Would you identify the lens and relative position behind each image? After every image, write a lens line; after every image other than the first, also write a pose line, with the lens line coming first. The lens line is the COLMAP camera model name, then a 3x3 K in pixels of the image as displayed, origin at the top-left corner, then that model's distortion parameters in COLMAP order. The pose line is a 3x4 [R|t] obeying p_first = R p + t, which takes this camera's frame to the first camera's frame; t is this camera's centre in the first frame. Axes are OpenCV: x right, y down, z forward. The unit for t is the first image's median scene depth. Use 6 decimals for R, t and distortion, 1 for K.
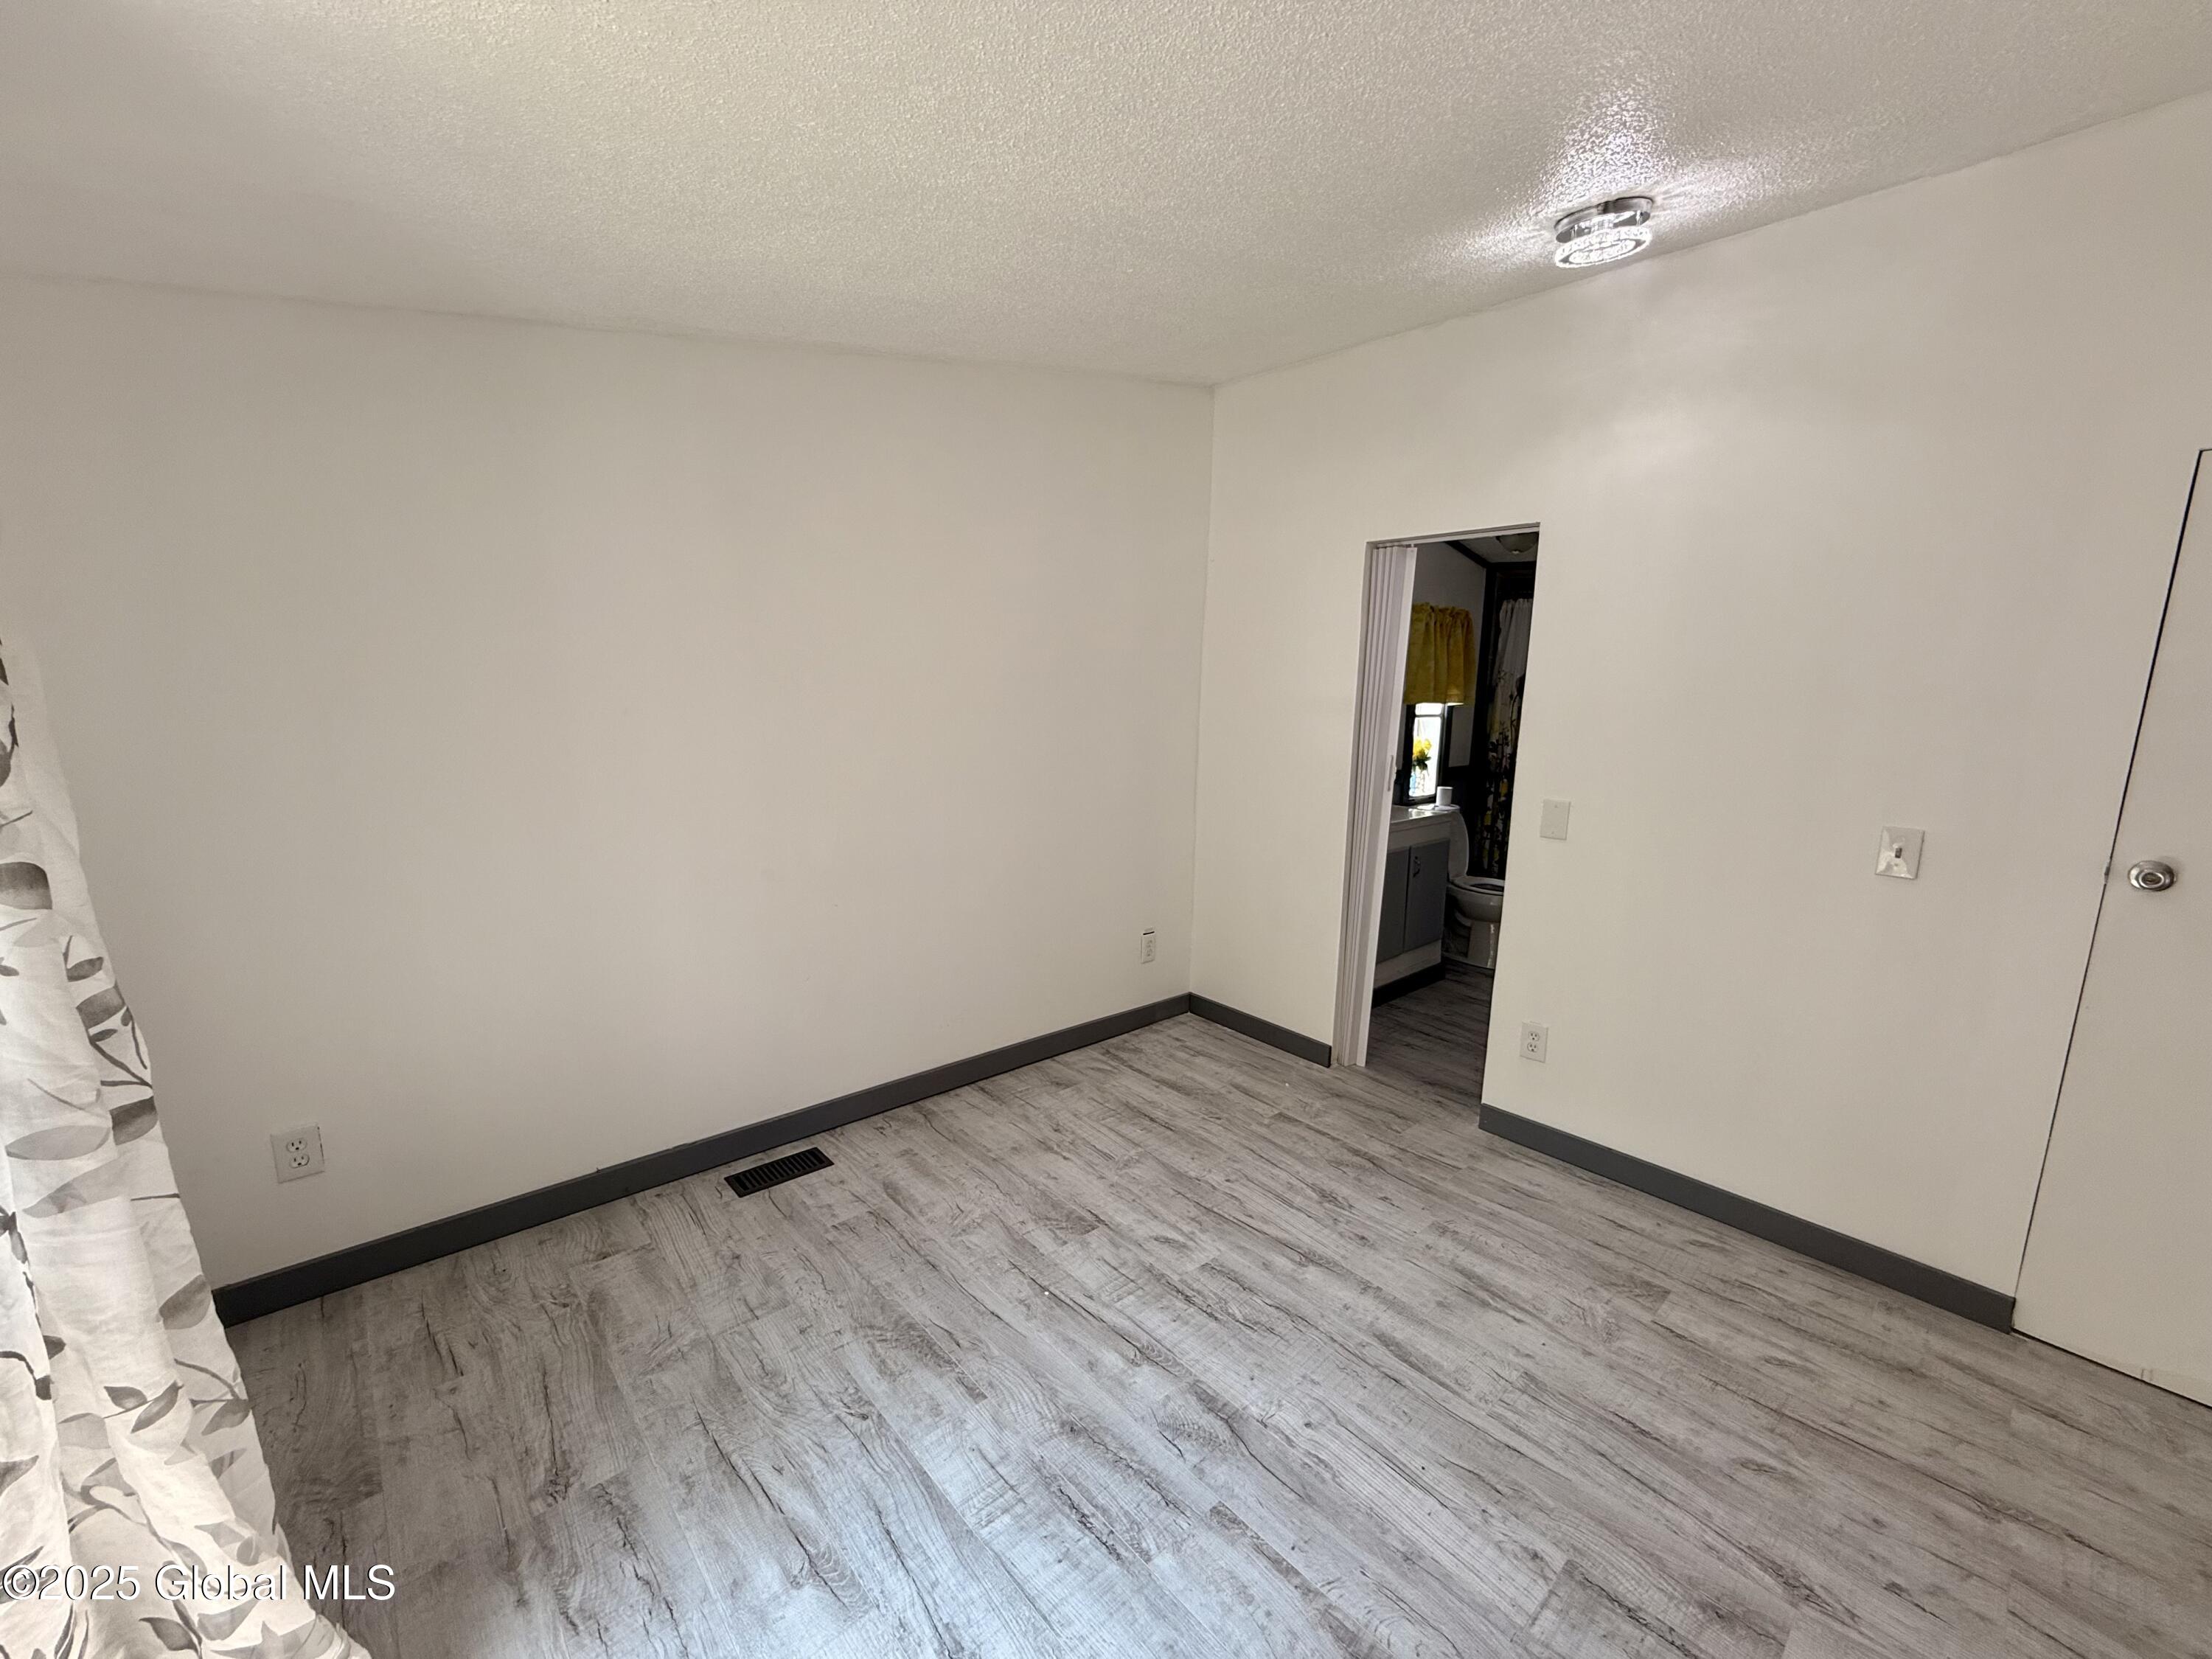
lens RADIAL K [[877.2, 0, 1113.2], [0, 877.2, 834.3], [0, 0, 1]] dist [-0.000623, 0.000090]
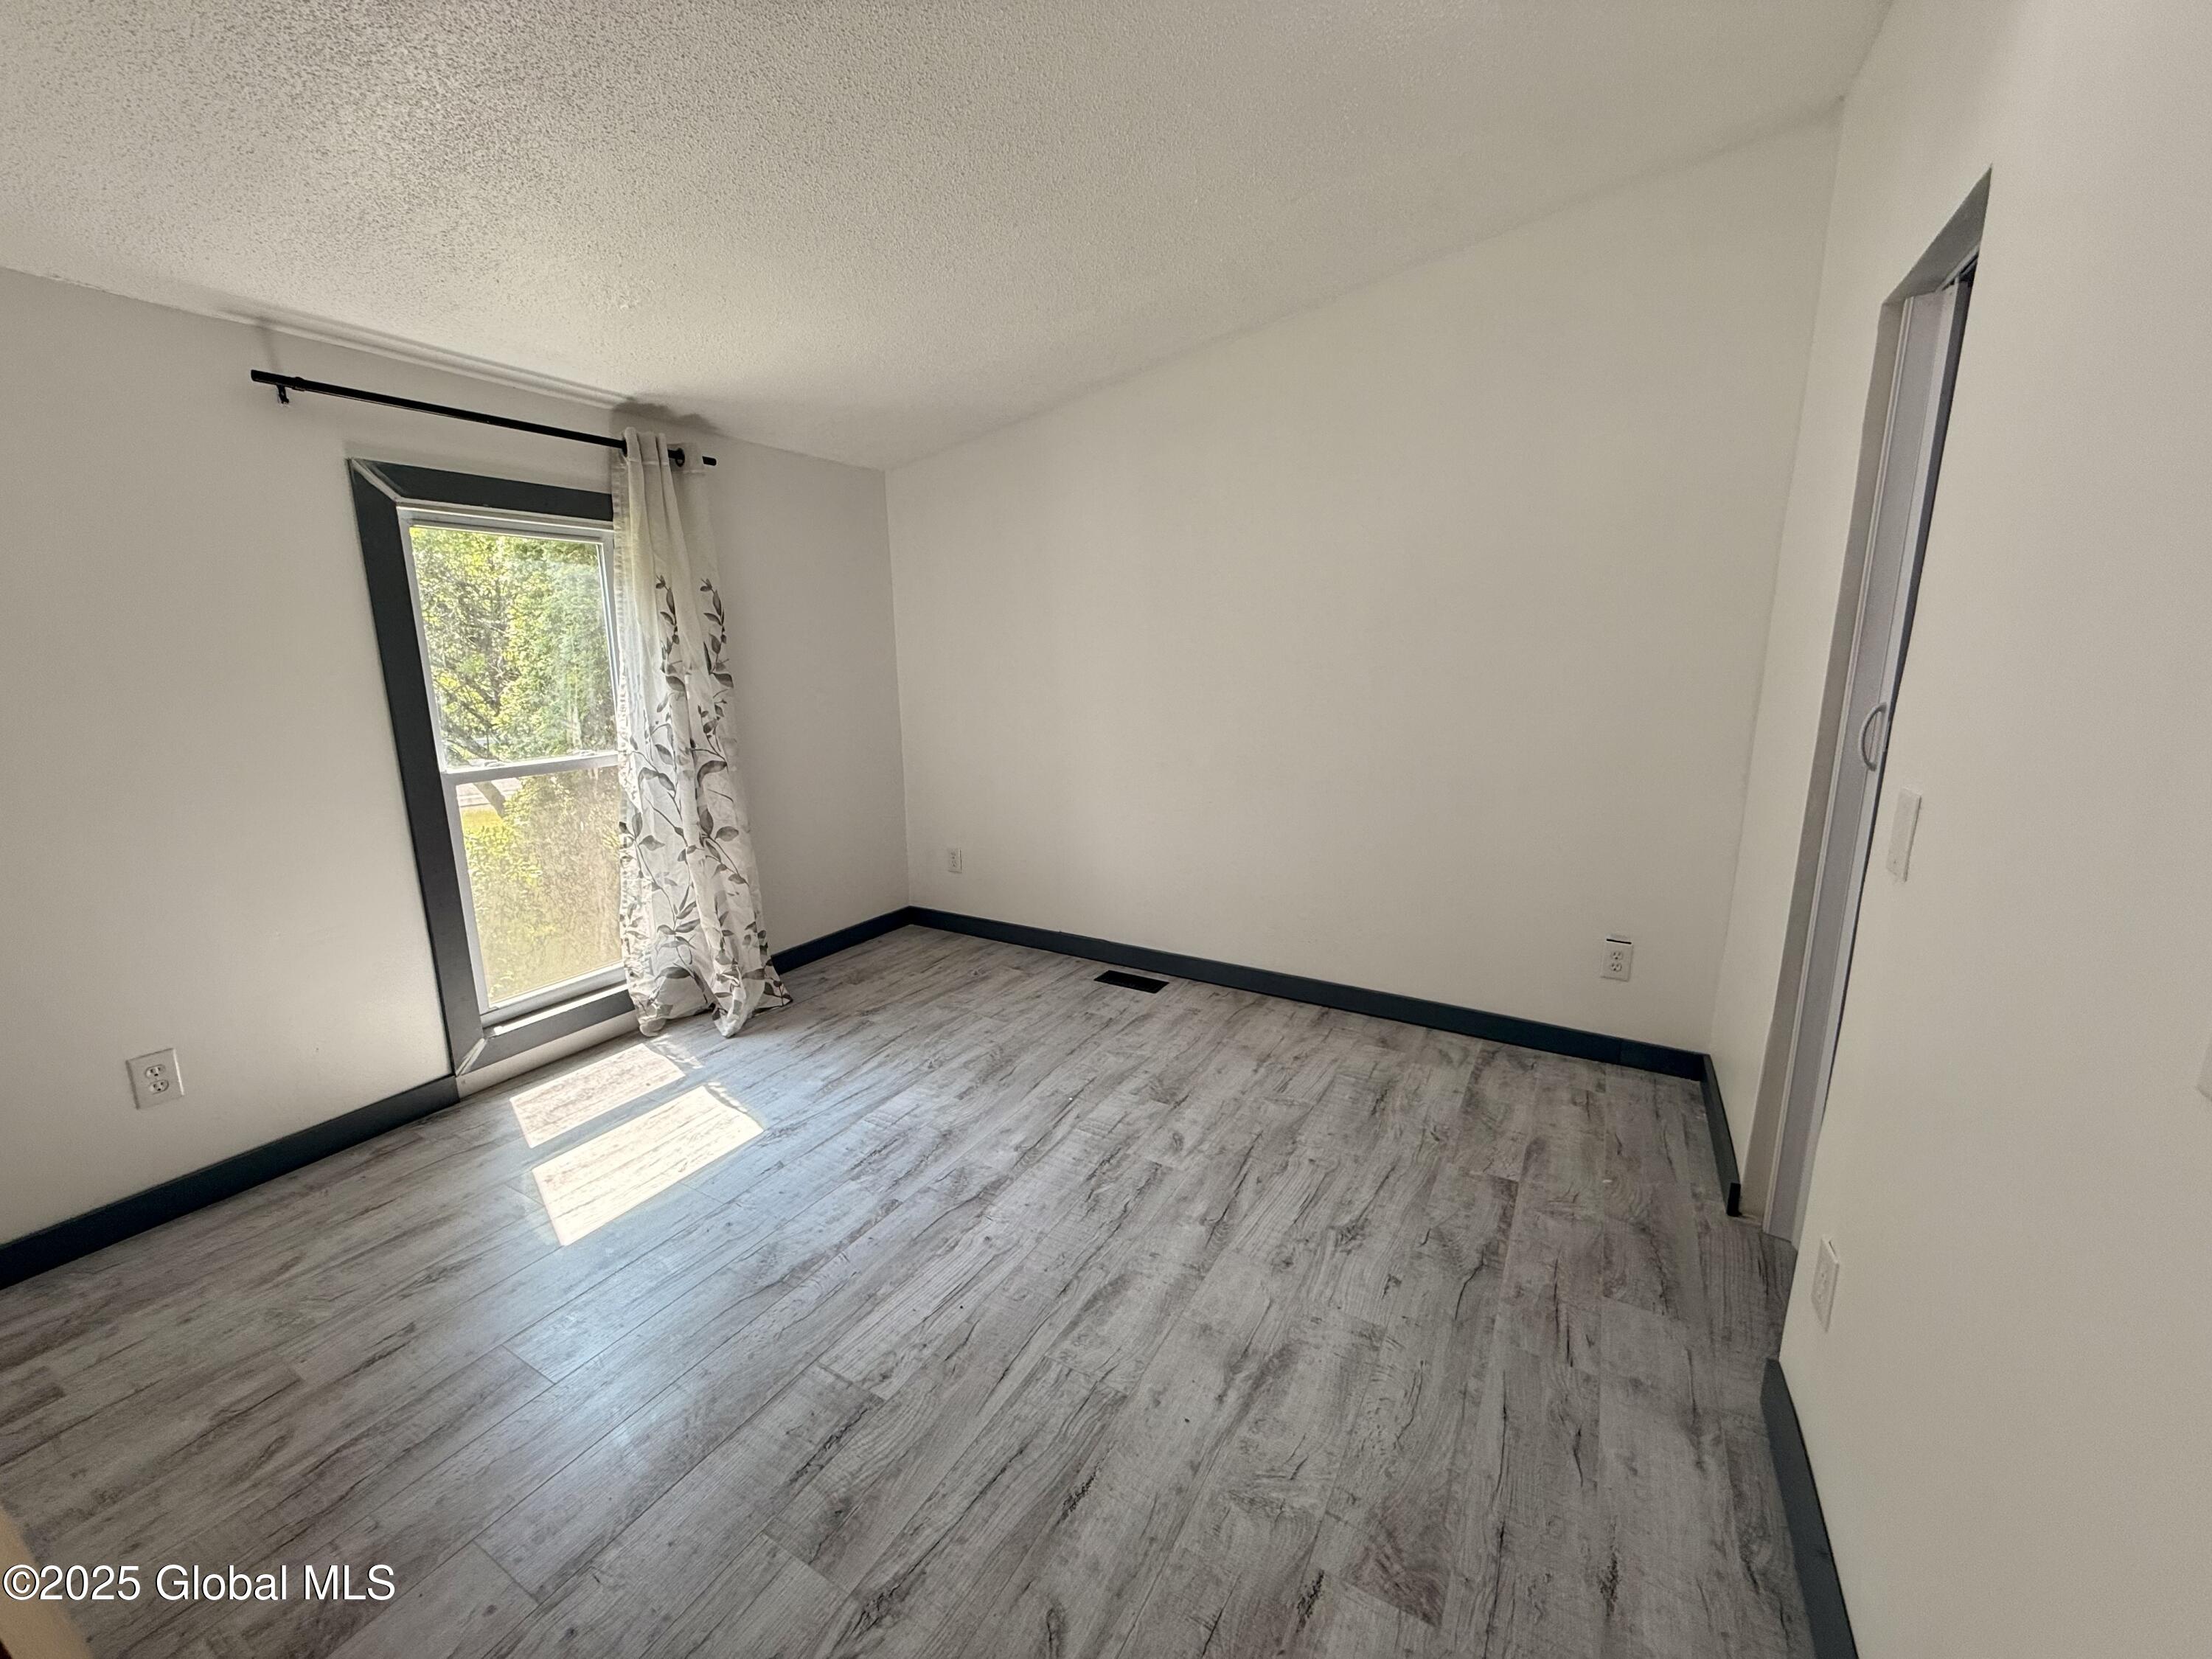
lens RADIAL K [[877.2, 0, 1091.7], [0, 877.2, 829.3], [0, 0, 1]] dist [-0.000623, 0.000090]
pose [[0.308138, 0.169615, -0.936099, 1.112865], [-0.143060, 0.981050, 0.130668, -0.027940], [0.940524, 0.093655, 0.326564, 0.615748]]
